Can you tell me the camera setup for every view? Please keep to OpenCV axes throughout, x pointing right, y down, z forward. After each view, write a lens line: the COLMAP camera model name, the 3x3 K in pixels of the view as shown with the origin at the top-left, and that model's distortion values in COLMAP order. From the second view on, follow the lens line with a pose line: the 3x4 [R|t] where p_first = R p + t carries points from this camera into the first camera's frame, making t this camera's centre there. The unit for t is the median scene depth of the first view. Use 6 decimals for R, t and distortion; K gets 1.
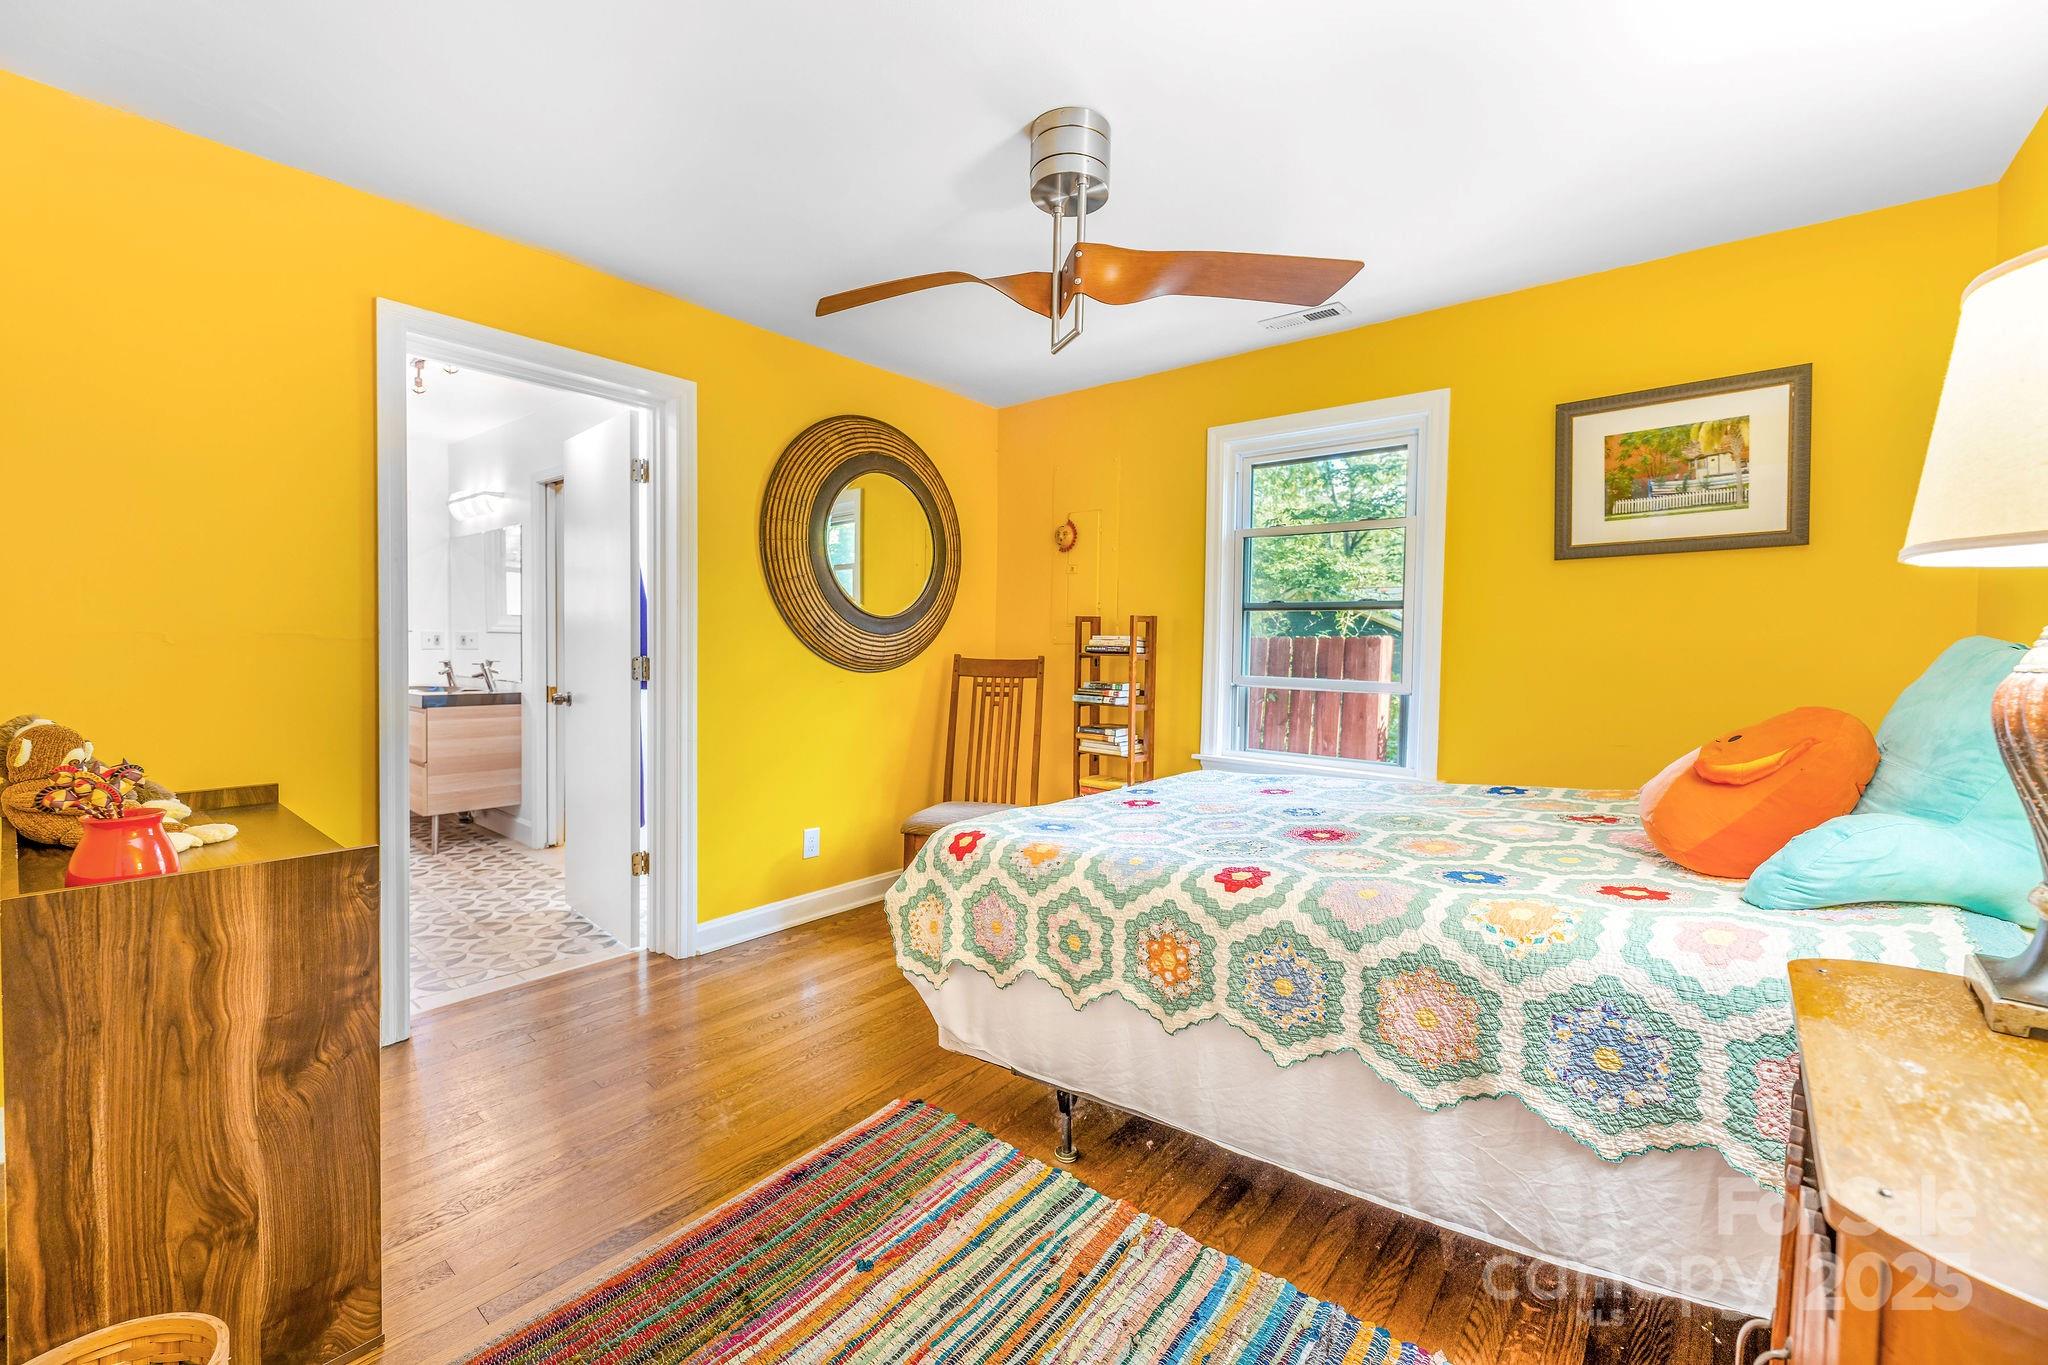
lens RADIAL K [[832.5, 0, 1034.7], [0, 832.5, 669.8], [0, 0, 1]] dist [-0.000213, -0.000181]
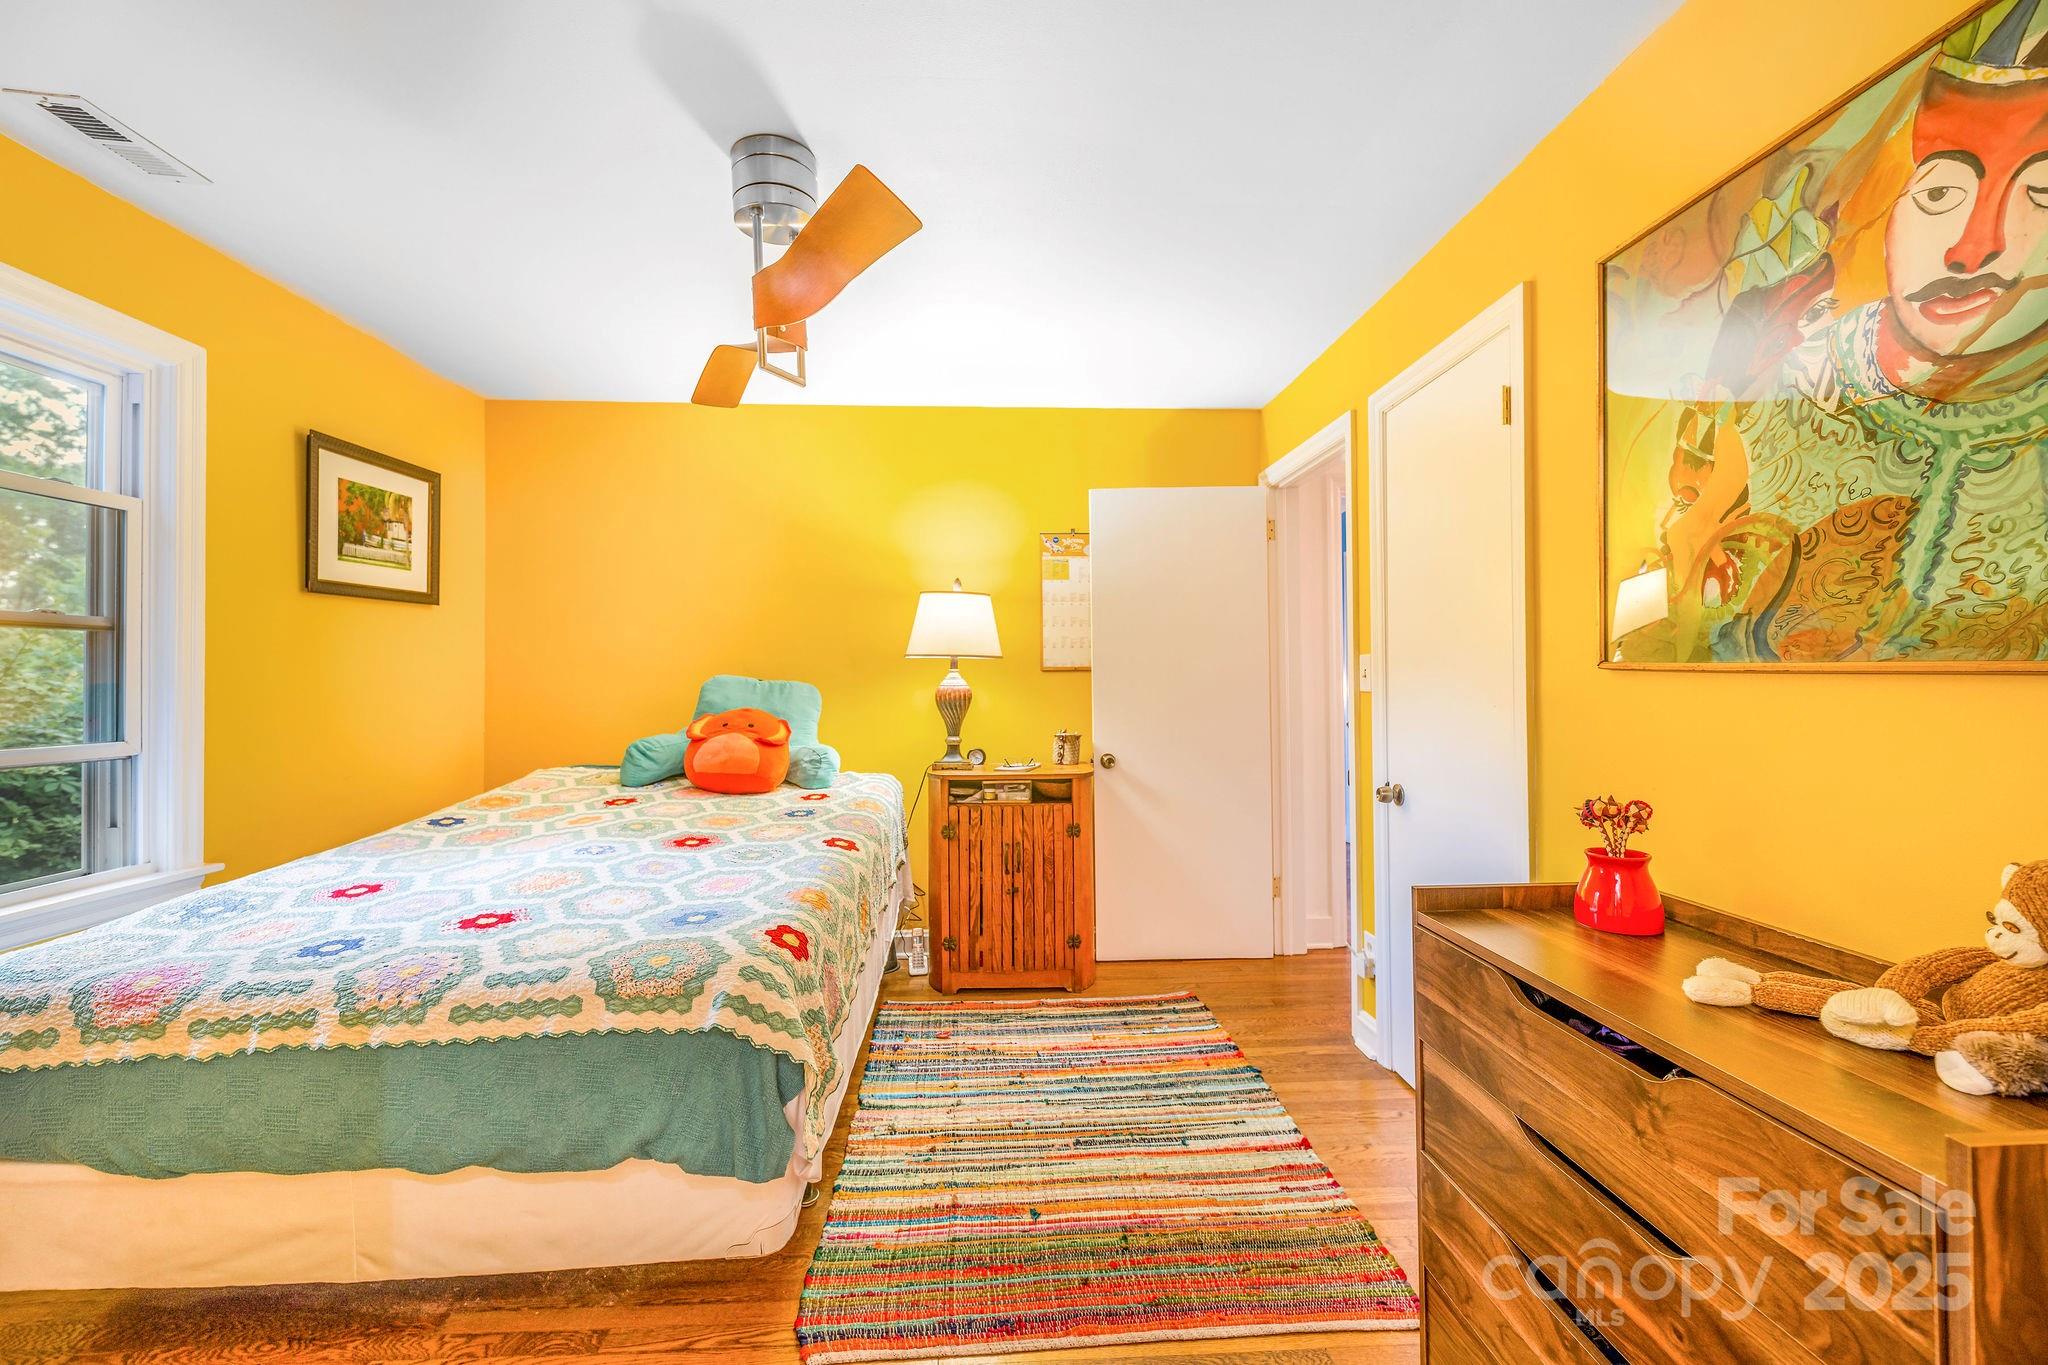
lens RADIAL K [[832.5, 0, 1034.7], [0, 832.5, 669.8], [0, 0, 1]] dist [-0.000213, -0.000181]
pose [[-0.677314, -0.000998, 0.735694, -0.678984], [0.020409, 0.999589, 0.020146, -0.050023], [-0.735411, 0.028660, -0.677015, 1.124831]]
